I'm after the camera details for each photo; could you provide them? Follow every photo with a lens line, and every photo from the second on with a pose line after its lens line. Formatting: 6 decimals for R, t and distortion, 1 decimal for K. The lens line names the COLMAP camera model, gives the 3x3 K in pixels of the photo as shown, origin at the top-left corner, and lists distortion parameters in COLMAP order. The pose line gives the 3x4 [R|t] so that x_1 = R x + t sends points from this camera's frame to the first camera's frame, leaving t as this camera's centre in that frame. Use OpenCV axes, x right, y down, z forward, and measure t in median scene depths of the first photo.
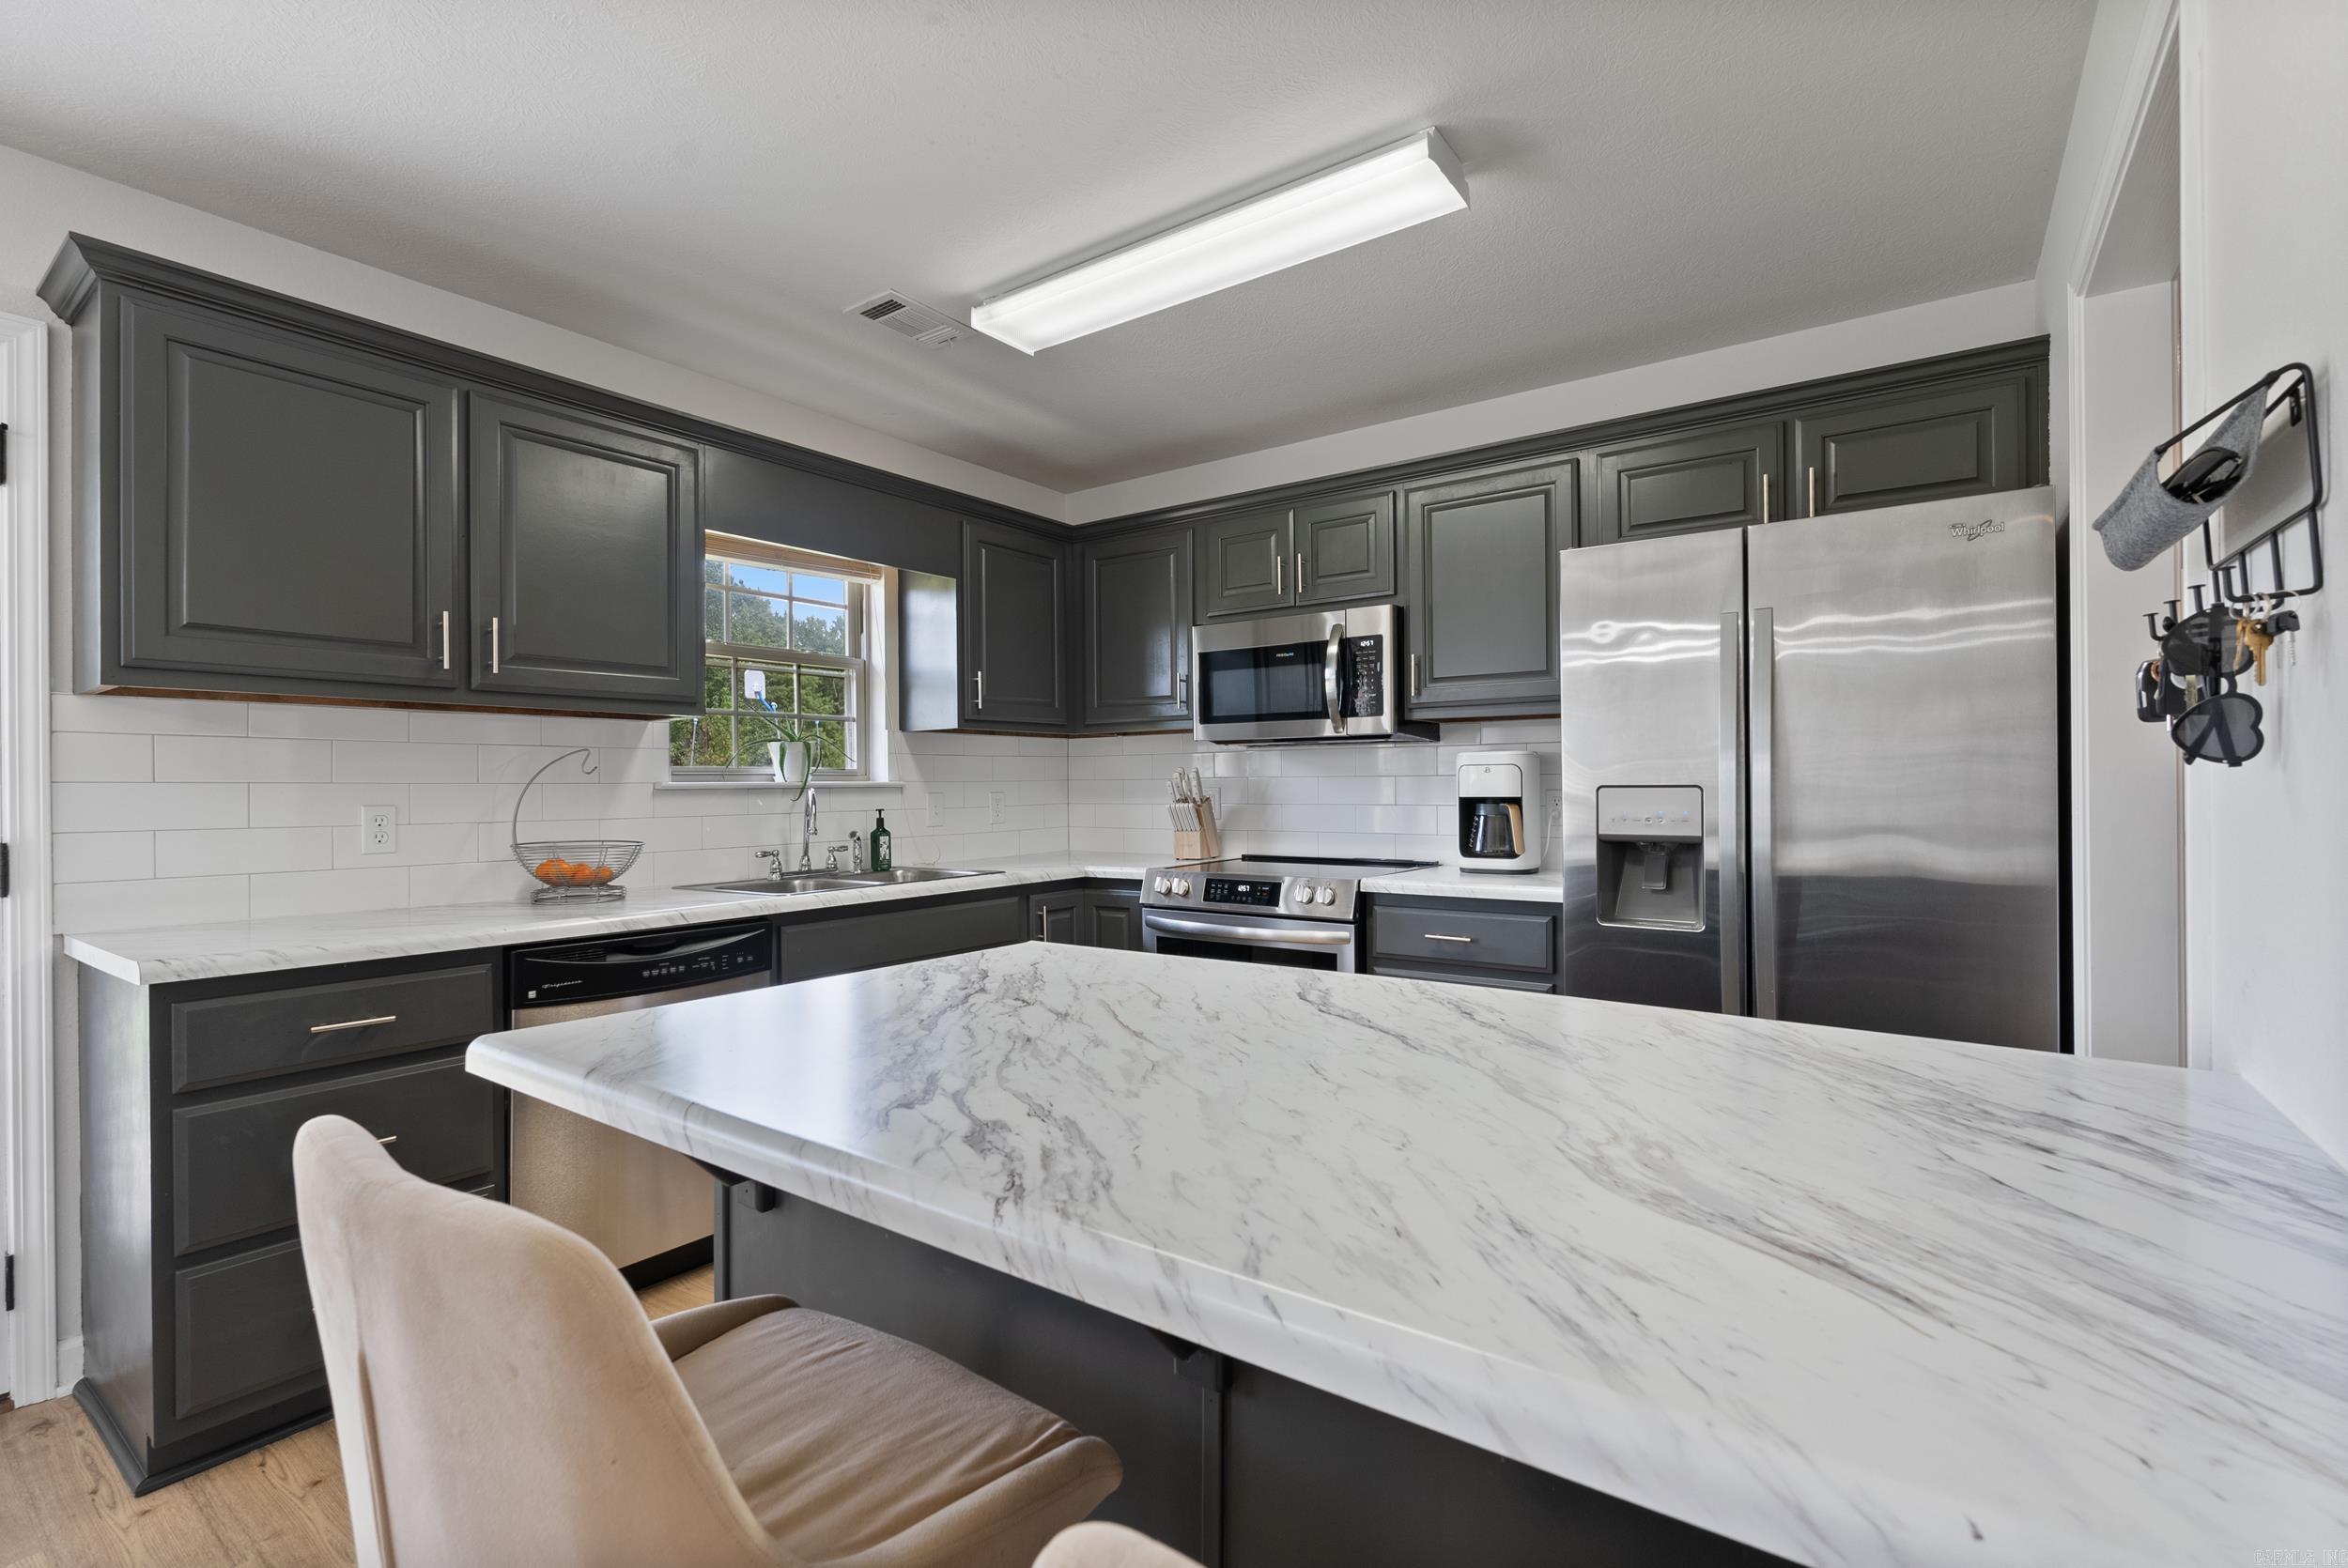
lens RADIAL K [[1040.0, 0, 1180.6], [0, 1040.0, 787.4], [0, 0, 1]] dist [-0.010481, 0.001842]
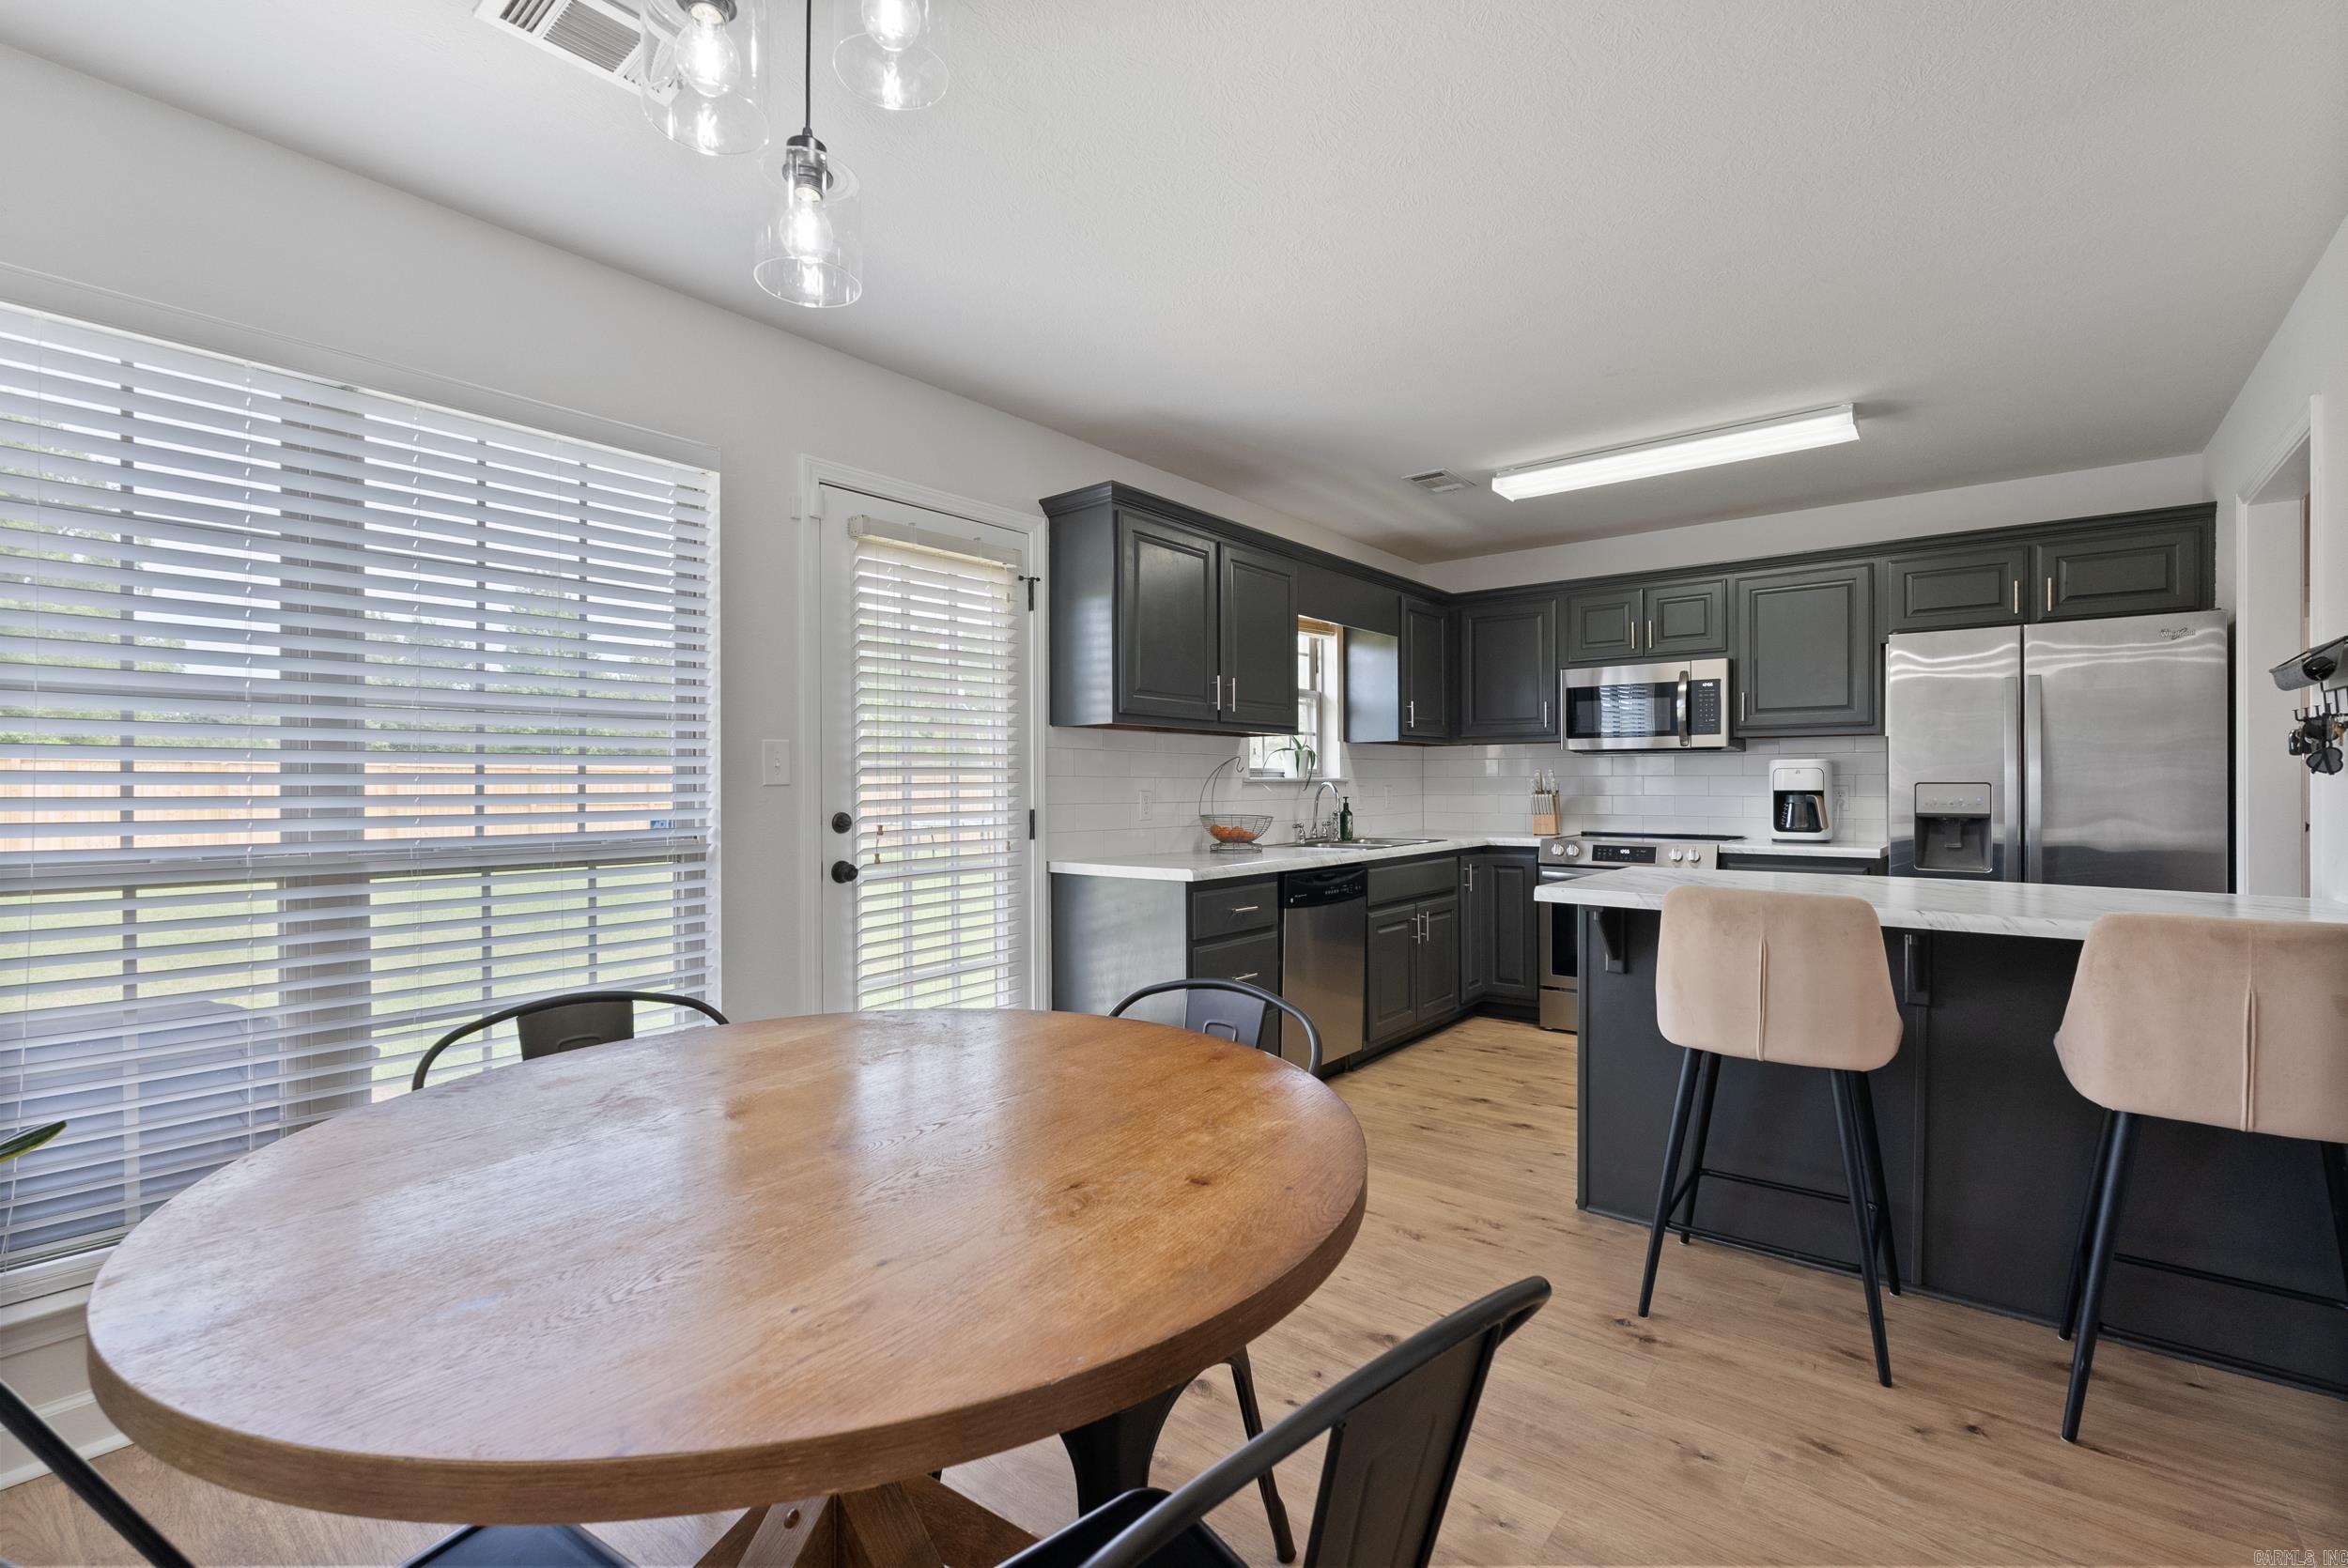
lens RADIAL K [[1040.0, 0, 1171.2], [0, 1040.0, 785.7], [0, 0, 1]] dist [-0.010481, 0.001842]
pose [[0.998490, 0.005362, -0.054664, -0.482233], [-0.005335, 0.999986, 0.000639, 0.006184], [0.054667, -0.000347, 0.998505, -0.480783]]
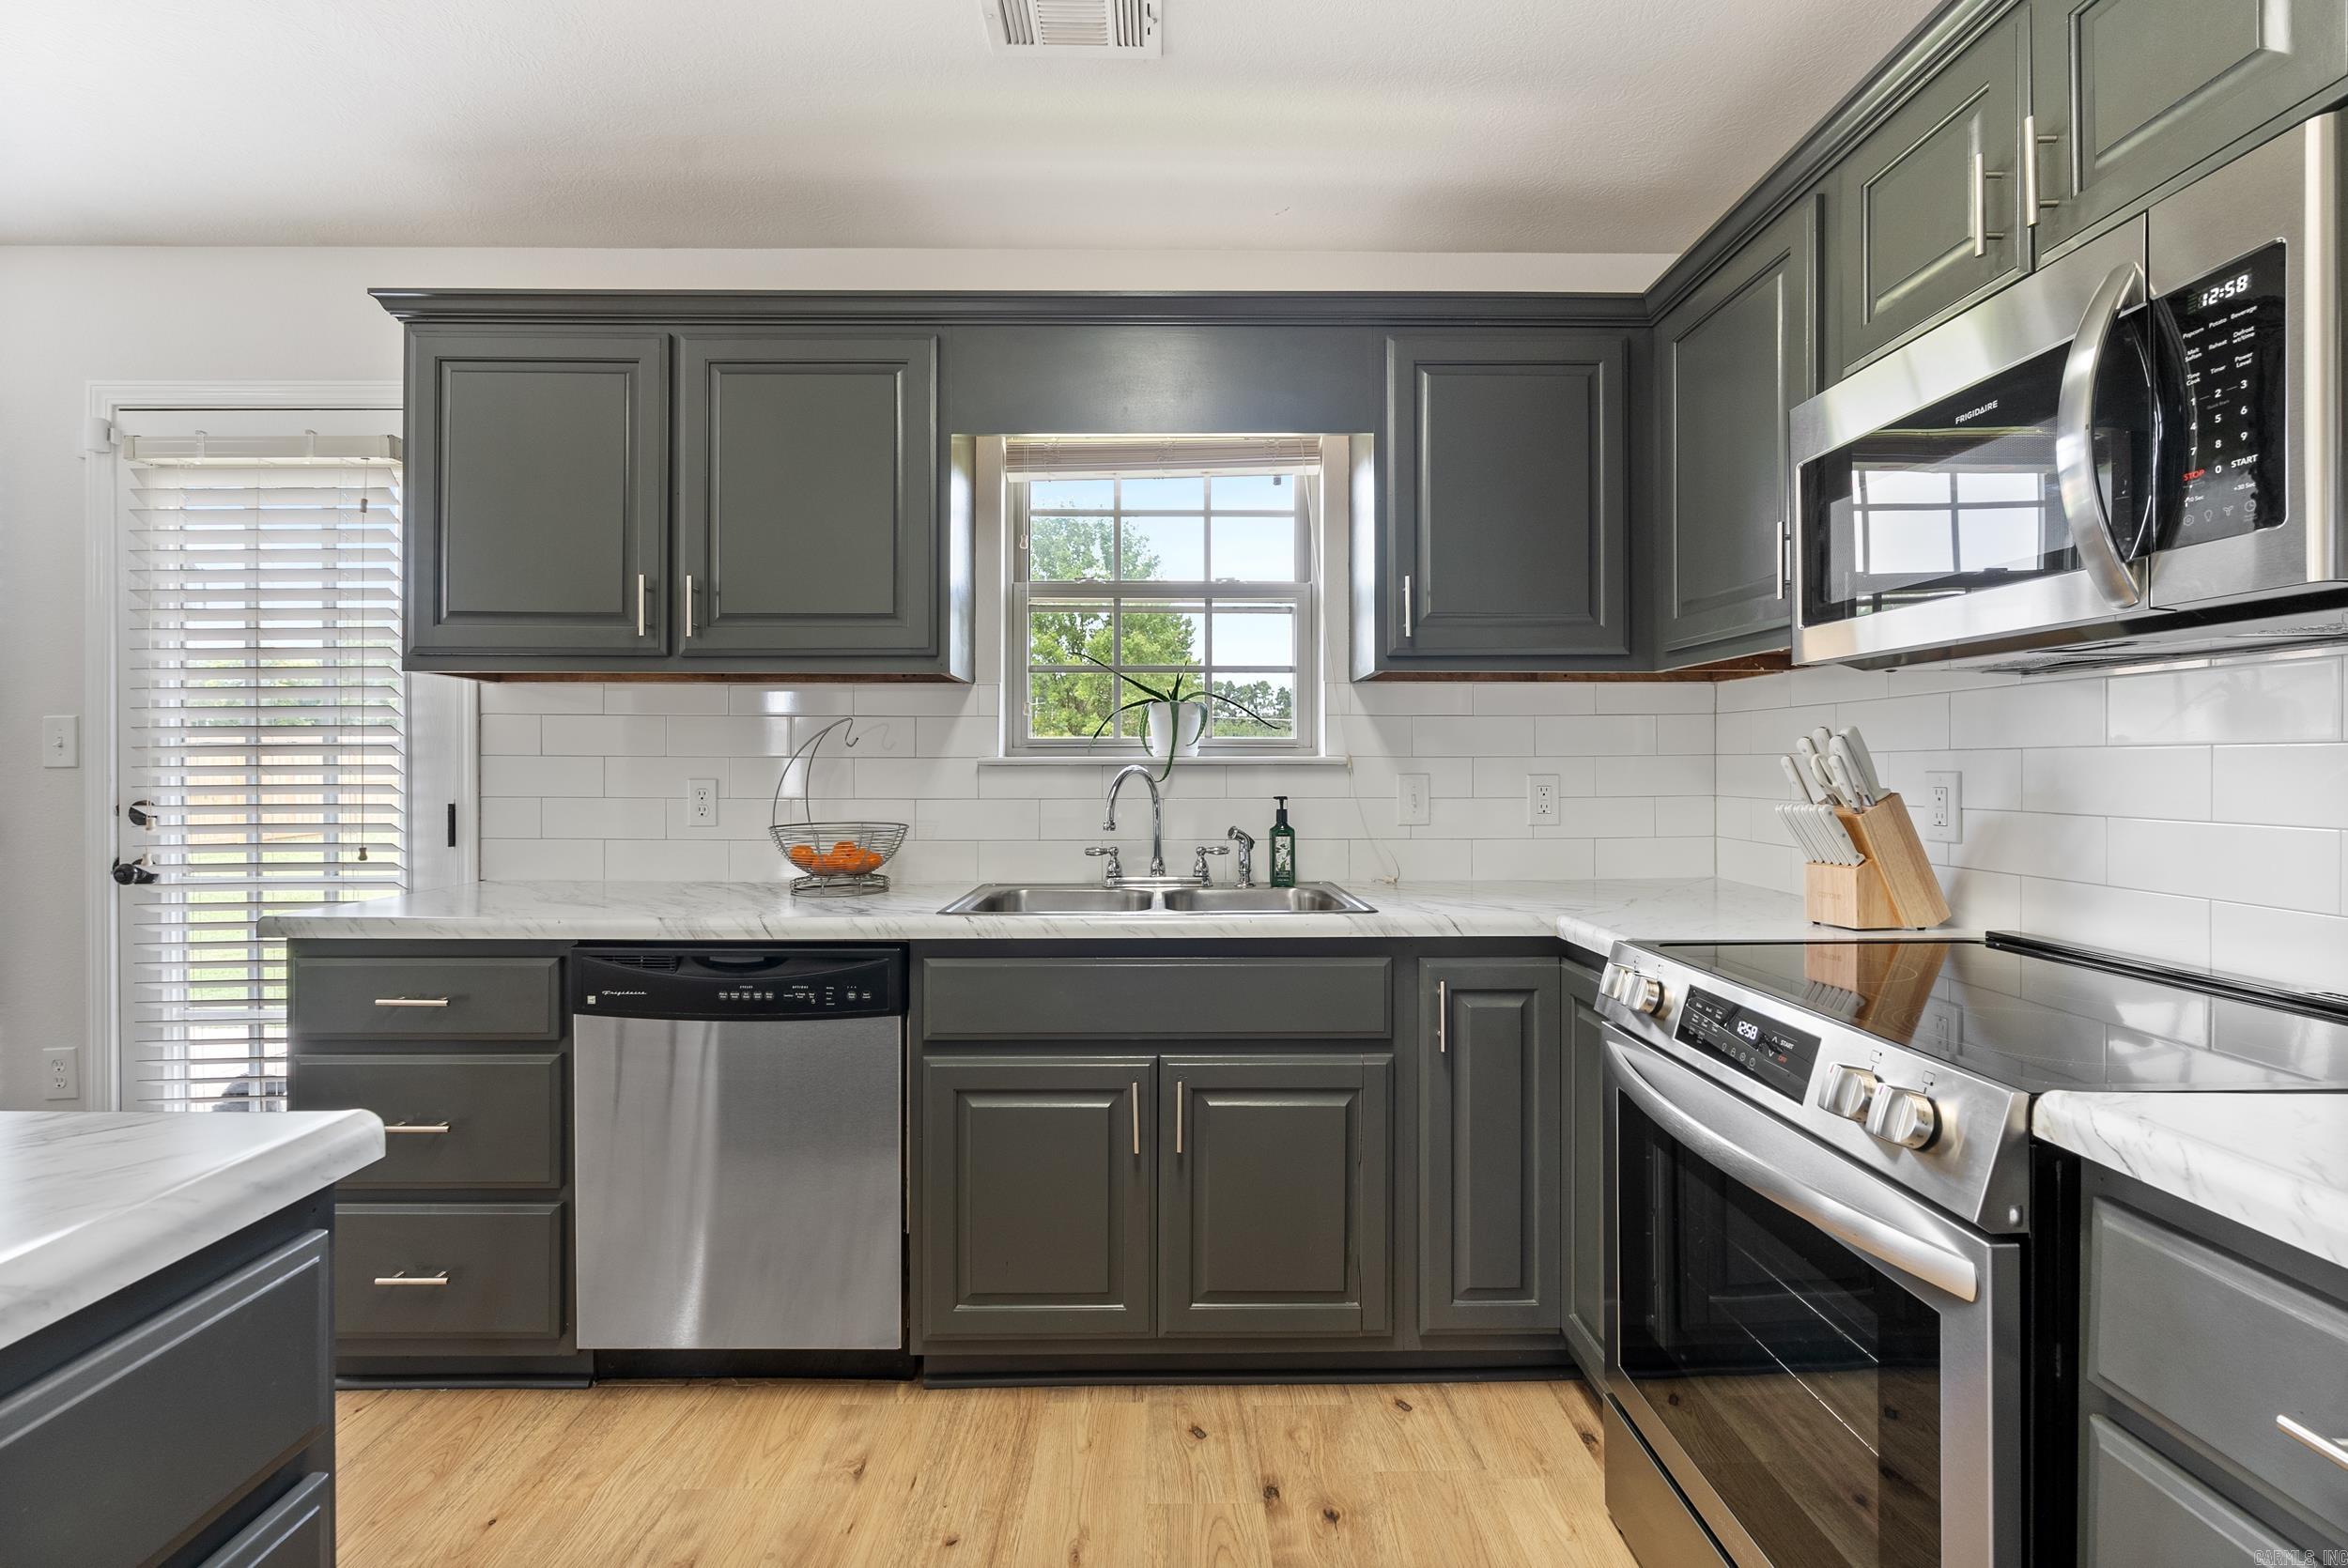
lens RADIAL K [[1040.0, 0, 1177.4], [0, 1040.0, 766.2], [0, 0, 1]] dist [-0.010481, 0.001842]
pose [[0.591526, 0.008332, -0.806243, 0.236846], [-0.006863, 0.999962, 0.005298, -0.002374], [0.806256, 0.002399, 0.591561, 0.576805]]
